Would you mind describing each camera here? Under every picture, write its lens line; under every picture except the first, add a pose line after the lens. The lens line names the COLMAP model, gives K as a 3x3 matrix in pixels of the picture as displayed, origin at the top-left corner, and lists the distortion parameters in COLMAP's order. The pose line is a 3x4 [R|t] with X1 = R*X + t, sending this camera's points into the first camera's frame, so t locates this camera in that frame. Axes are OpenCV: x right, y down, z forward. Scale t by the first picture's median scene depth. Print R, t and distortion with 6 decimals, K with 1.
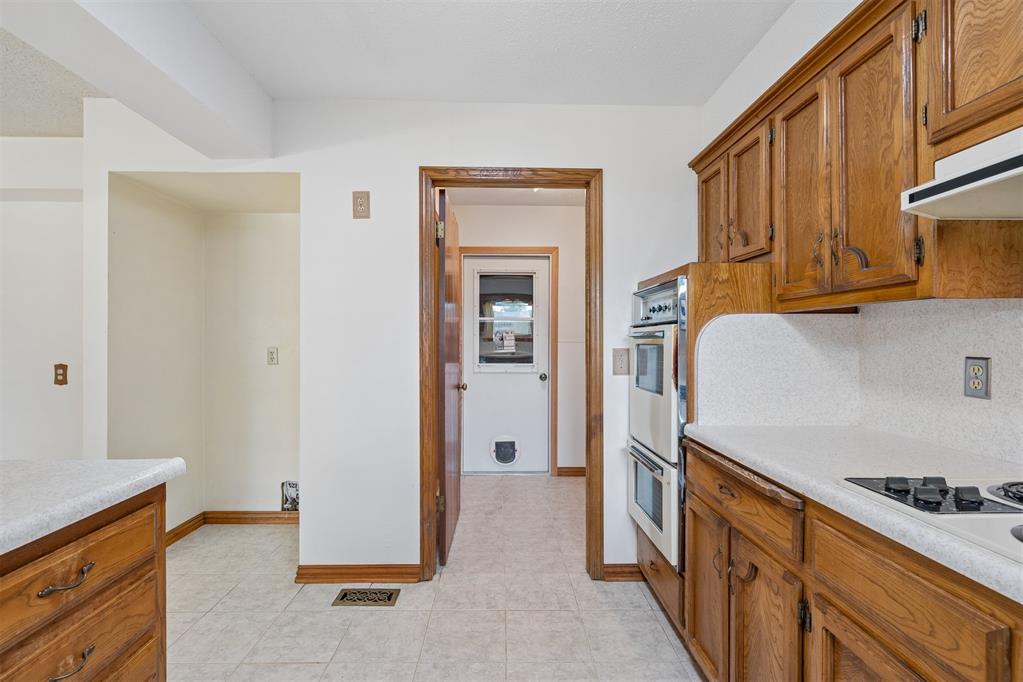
lens RADIAL K [[462.8, 0, 510.4], [0, 462.8, 340.0], [0, 0, 1]] dist [-0.000928, 0.000196]
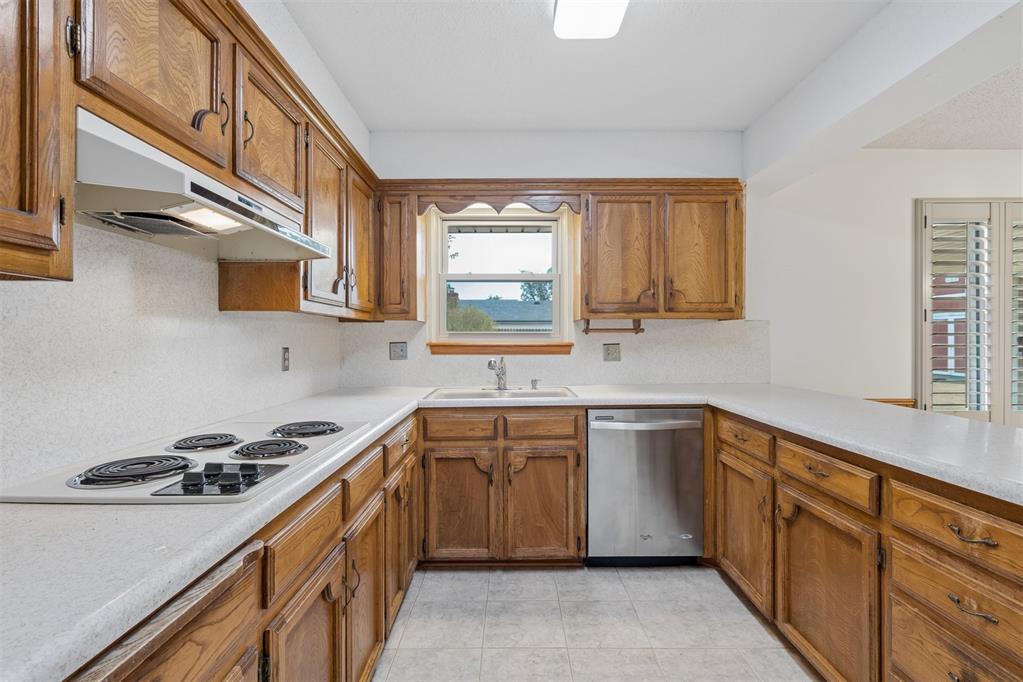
lens RADIAL K [[462.8, 0, 510.4], [0, 462.8, 340.0], [0, 0, 1]] dist [-0.000928, 0.000196]
pose [[-0.999792, -0.001658, 0.020335, 0.218718], [-0.001729, 0.999993, -0.003451, 0.012327], [-0.020329, -0.003485, -0.999787, 2.163841]]
